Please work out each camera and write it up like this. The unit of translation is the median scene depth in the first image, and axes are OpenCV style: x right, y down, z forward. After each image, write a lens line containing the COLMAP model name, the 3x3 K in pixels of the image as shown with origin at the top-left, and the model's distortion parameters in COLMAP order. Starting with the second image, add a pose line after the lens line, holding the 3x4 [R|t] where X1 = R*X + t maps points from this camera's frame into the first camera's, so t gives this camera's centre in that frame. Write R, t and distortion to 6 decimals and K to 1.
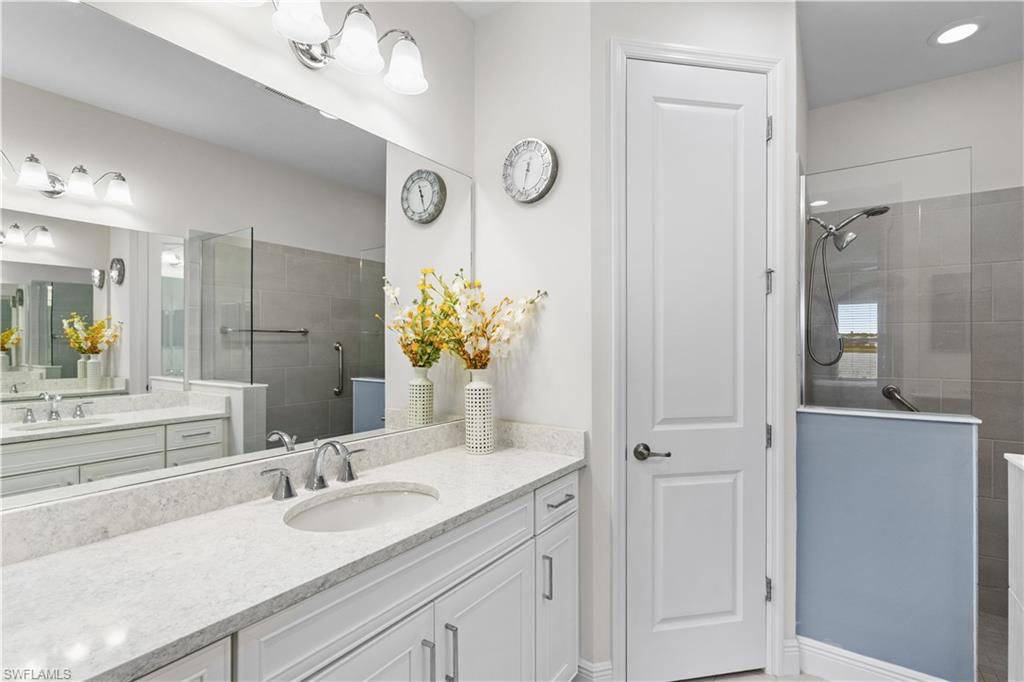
lens RADIAL K [[470.7, 0, 517.1], [0, 470.7, 341.5], [0, 0, 1]] dist [-0.003704, 0.001231]
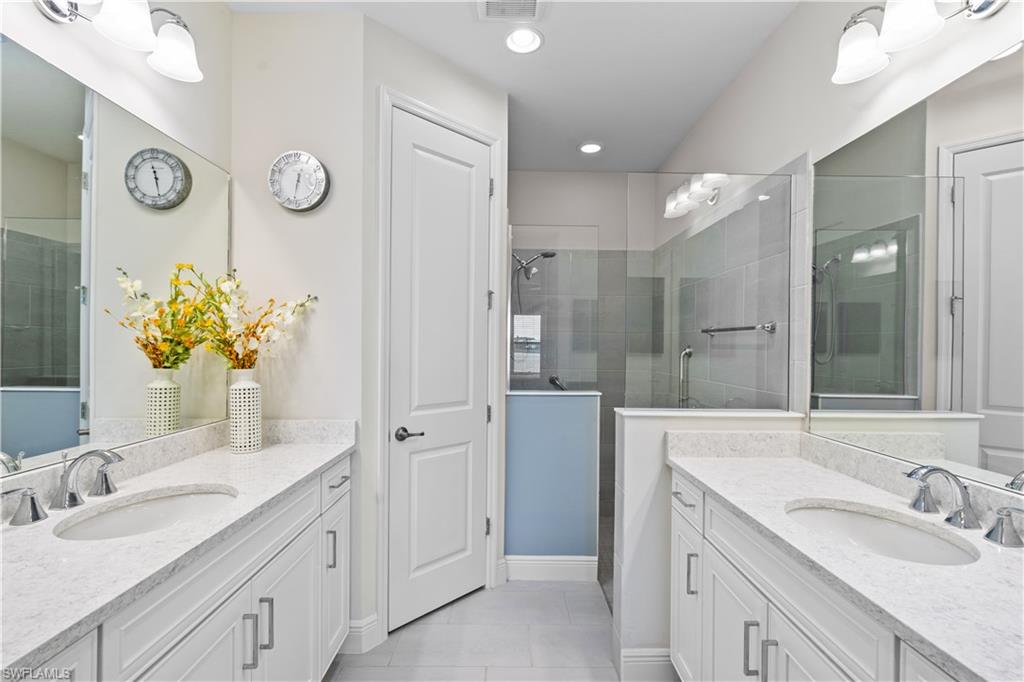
lens RADIAL K [[470.7, 0, 517.1], [0, 470.7, 341.5], [0, 0, 1]] dist [-0.003704, 0.001231]
pose [[0.812506, 0.011661, 0.582837, -0.198398], [-0.011138, 0.999928, -0.004479, -0.002258], [-0.582847, -0.002852, 0.812577, -0.156717]]
